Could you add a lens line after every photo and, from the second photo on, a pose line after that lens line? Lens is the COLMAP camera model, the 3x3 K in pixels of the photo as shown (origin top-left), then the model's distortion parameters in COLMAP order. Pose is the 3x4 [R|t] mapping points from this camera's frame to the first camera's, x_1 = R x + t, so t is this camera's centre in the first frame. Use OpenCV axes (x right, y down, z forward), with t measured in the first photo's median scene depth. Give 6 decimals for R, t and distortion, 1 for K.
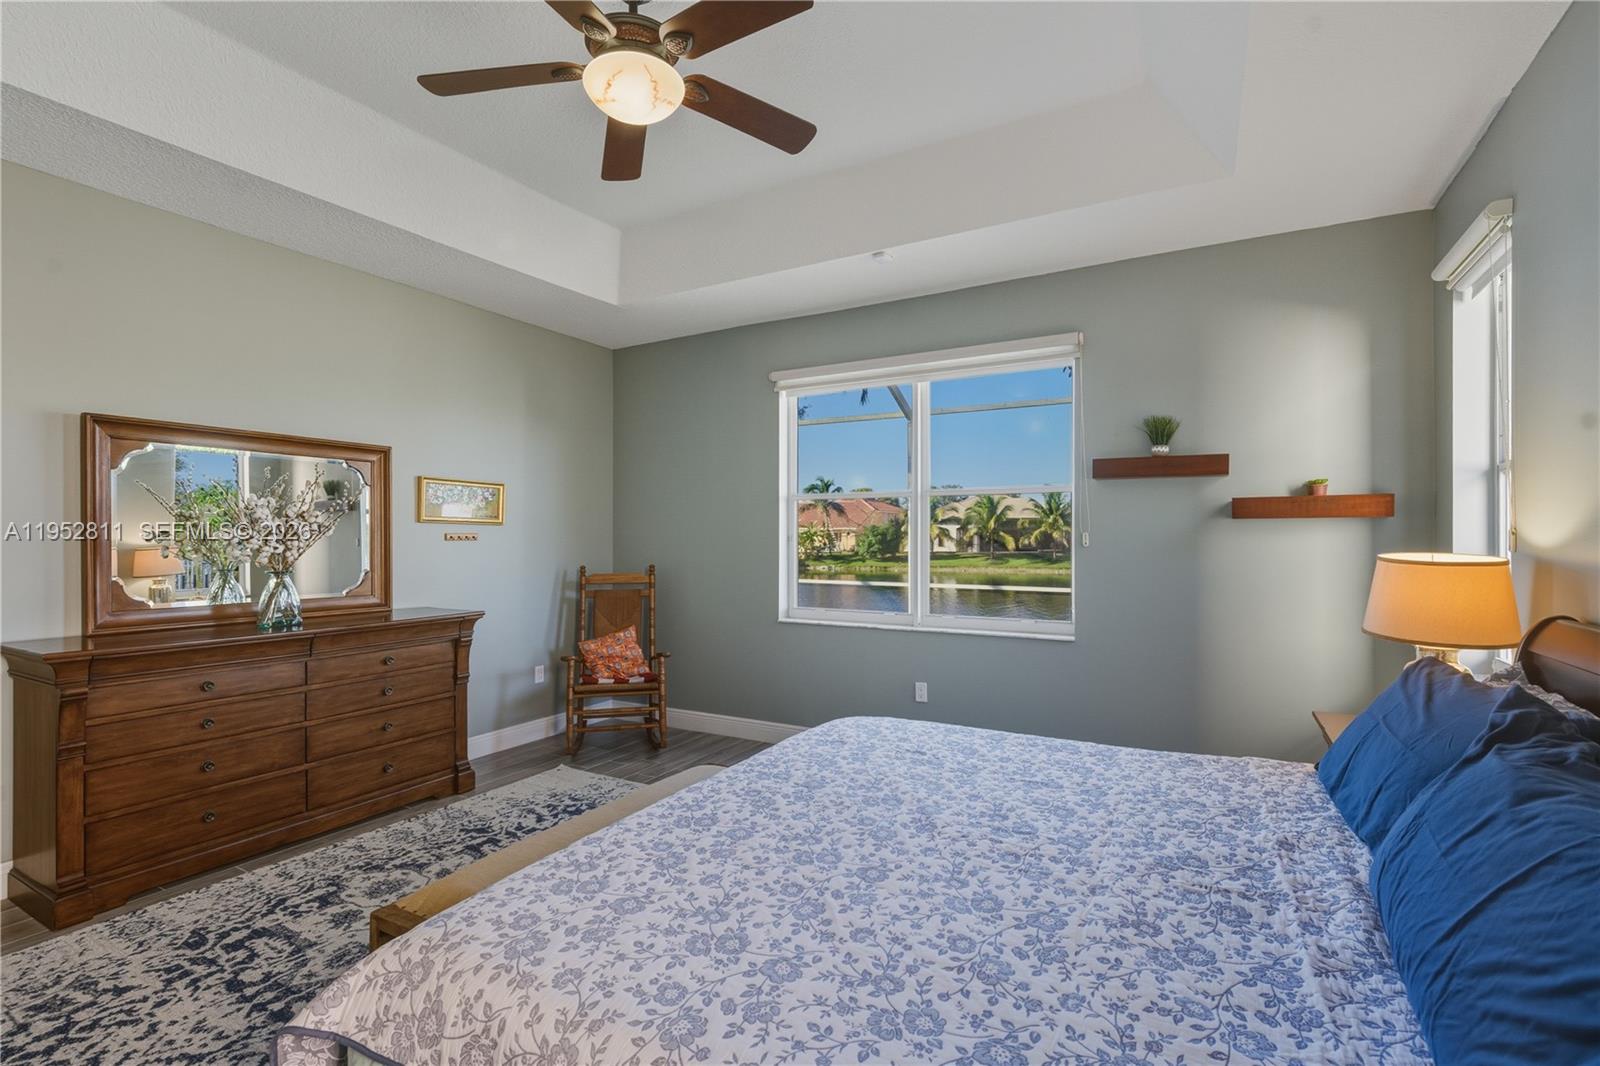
lens RADIAL K [[733.8, 0, 800.0], [0, 733.8, 533.0], [0, 0, 1]] dist [0.000528, 0.000904]
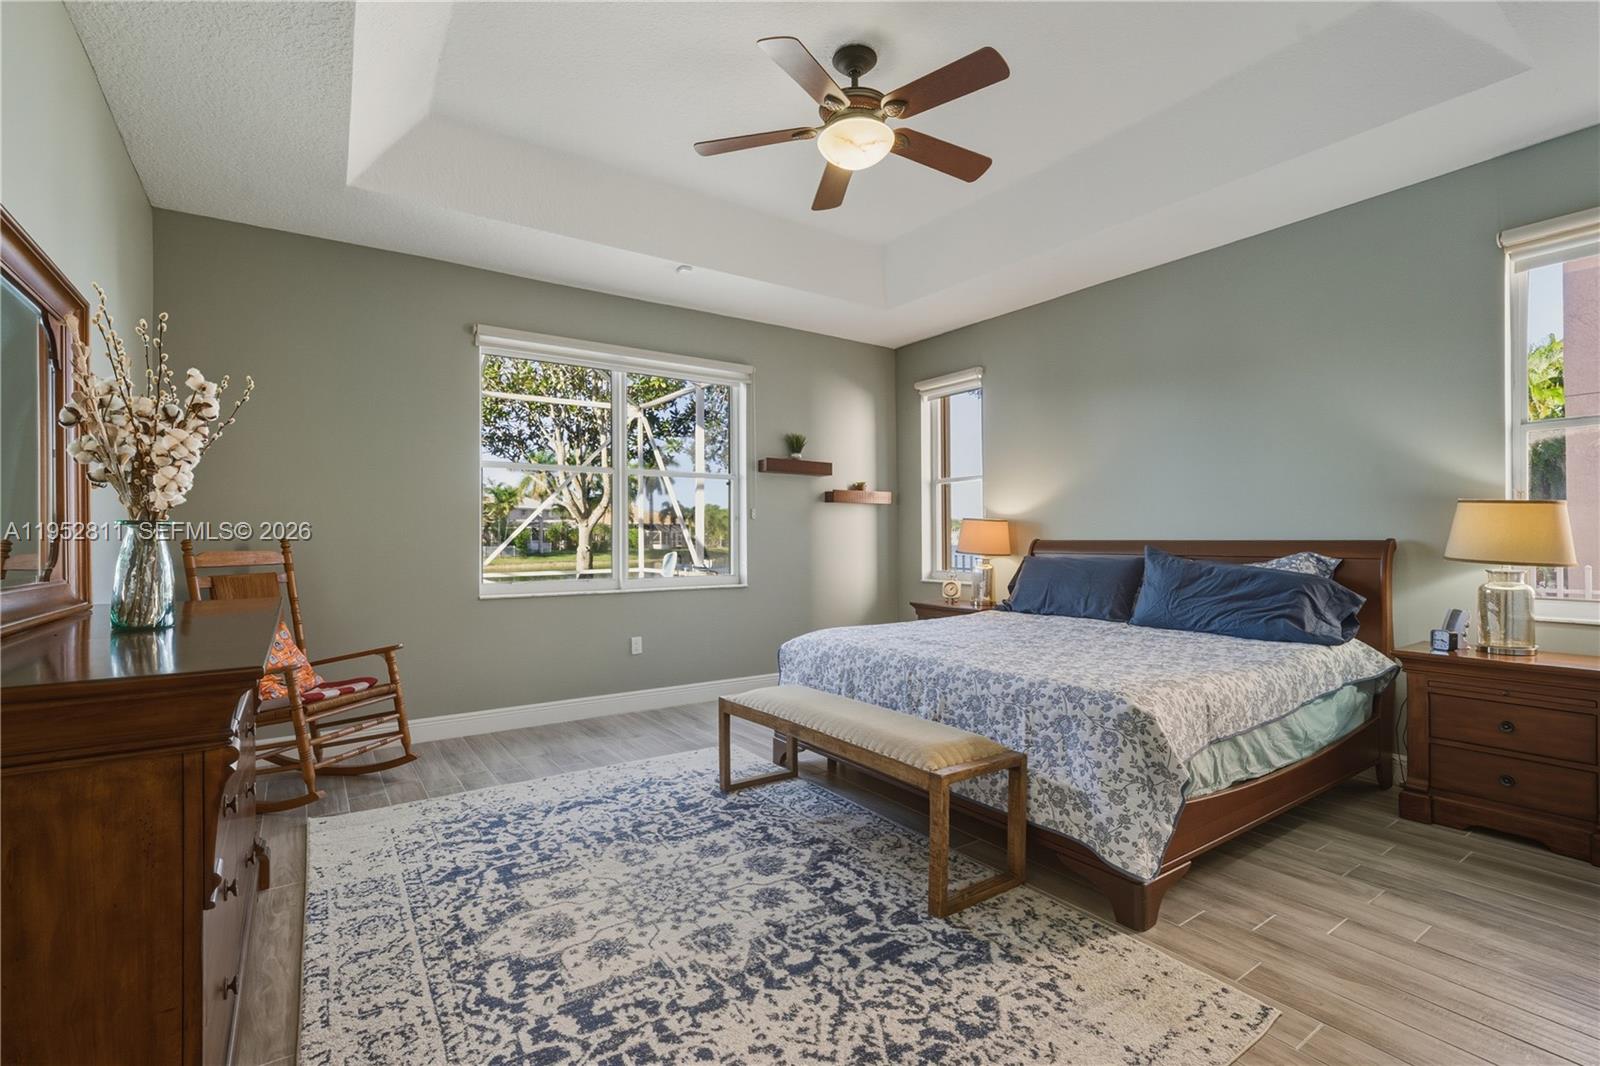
lens RADIAL K [[722.2, 0, 804.0], [0, 722.2, 527.0], [0, 0, 1]] dist [-0.002884, 0.000230]
pose [[0.432442, 0.013032, 0.901567, -1.055617], [-0.003482, 0.999912, -0.012783, 0.066875], [-0.901655, 0.002389, 0.432450, 0.403250]]
